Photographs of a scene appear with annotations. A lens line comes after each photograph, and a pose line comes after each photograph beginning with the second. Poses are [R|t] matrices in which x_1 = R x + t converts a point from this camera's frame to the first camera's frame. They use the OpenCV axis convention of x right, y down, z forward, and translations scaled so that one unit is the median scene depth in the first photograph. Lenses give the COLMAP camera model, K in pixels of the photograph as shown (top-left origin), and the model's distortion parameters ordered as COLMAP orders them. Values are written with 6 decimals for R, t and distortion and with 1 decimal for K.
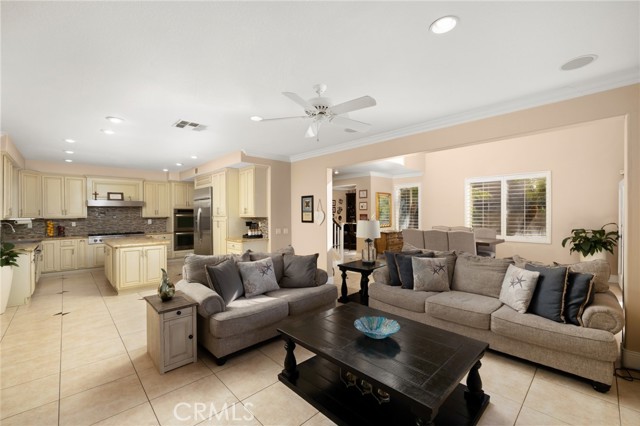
lens RADIAL K [[267.4, 0, 316.8], [0, 267.4, 215.4], [0, 0, 1]] dist [-0.000486, -0.000088]
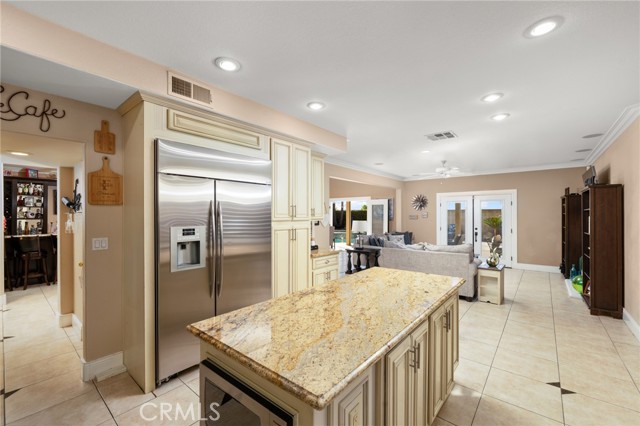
lens RADIAL K [[267.4, 0, 319.0], [0, 267.4, 214.2], [0, 0, 1]] dist [-0.000486, -0.000088]
pose [[-0.121062, 0.004953, 0.992633, -1.079717], [0.001183, 0.999988, -0.004846, -0.009500], [-0.992644, 0.000587, -0.121067, 1.171736]]
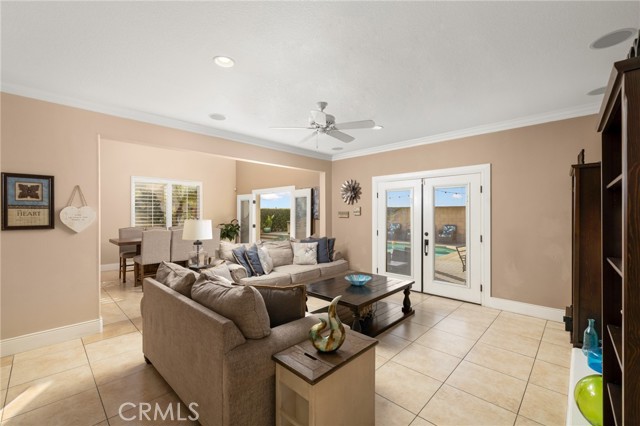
lens RADIAL K [[267.4, 0, 322.4], [0, 267.4, 212.7], [0, 0, 1]] dist [-0.000486, -0.000088]
pose [[-0.054643, 0.006693, 0.998484, -0.584358], [0.001195, 0.999977, -0.006637, 0.000230], [-0.998505, 0.000830, -0.054650, 0.525617]]
